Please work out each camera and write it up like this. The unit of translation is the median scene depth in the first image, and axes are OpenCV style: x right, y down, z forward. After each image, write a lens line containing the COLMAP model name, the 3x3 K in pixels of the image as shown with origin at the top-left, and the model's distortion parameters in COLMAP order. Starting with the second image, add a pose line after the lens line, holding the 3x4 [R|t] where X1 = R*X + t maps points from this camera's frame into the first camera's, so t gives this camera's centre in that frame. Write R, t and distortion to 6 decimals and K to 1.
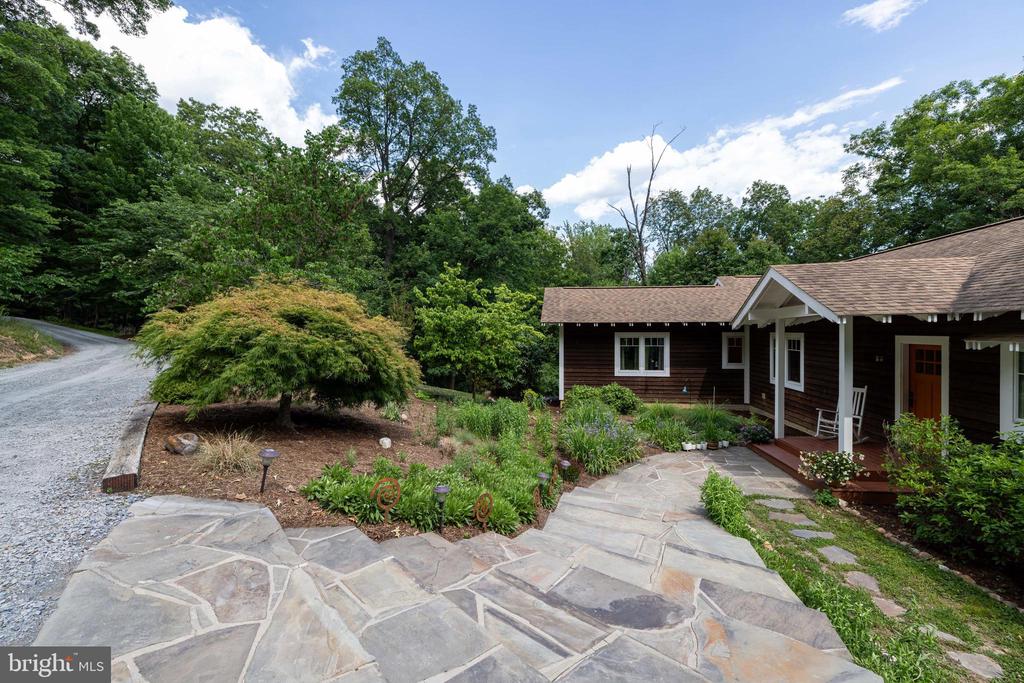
lens RADIAL K [[444.9, 0, 497.5], [0, 444.9, 333.5], [0, 0, 1]] dist [-0.029035, 0.014780]
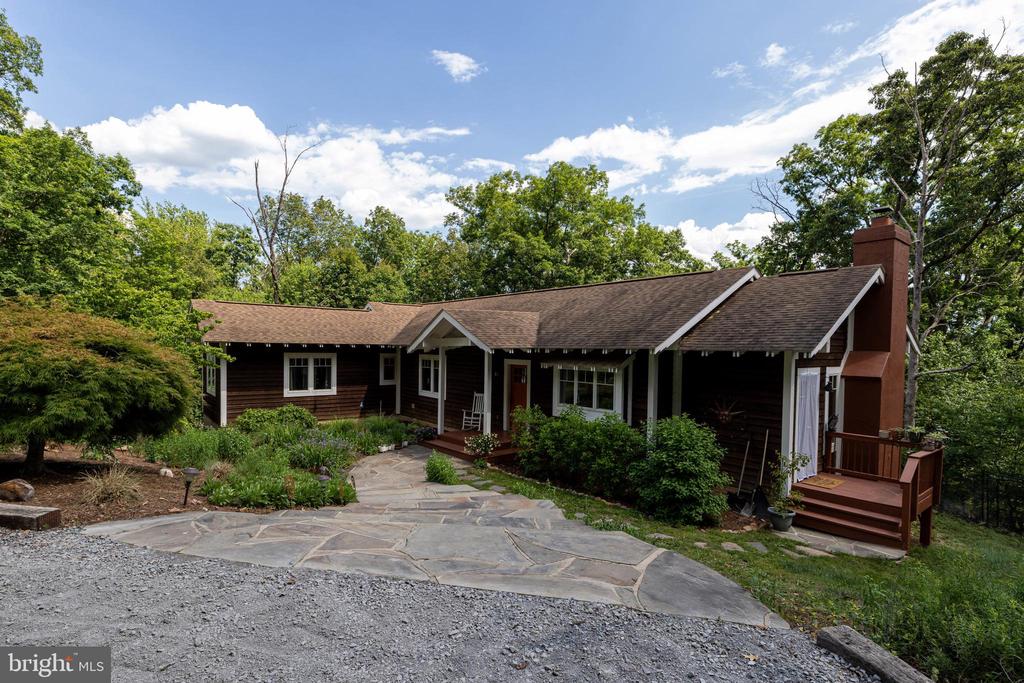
lens RADIAL K [[516.9, 0, 508.2], [0, 516.9, 362.5], [0, 0, 1]] dist [0.000630, -0.000474]
pose [[0.673968, -0.010356, 0.738688, -0.251804], [-0.012139, 0.999611, 0.025090, -0.016180], [-0.738660, -0.025877, 0.673581, -0.141735]]
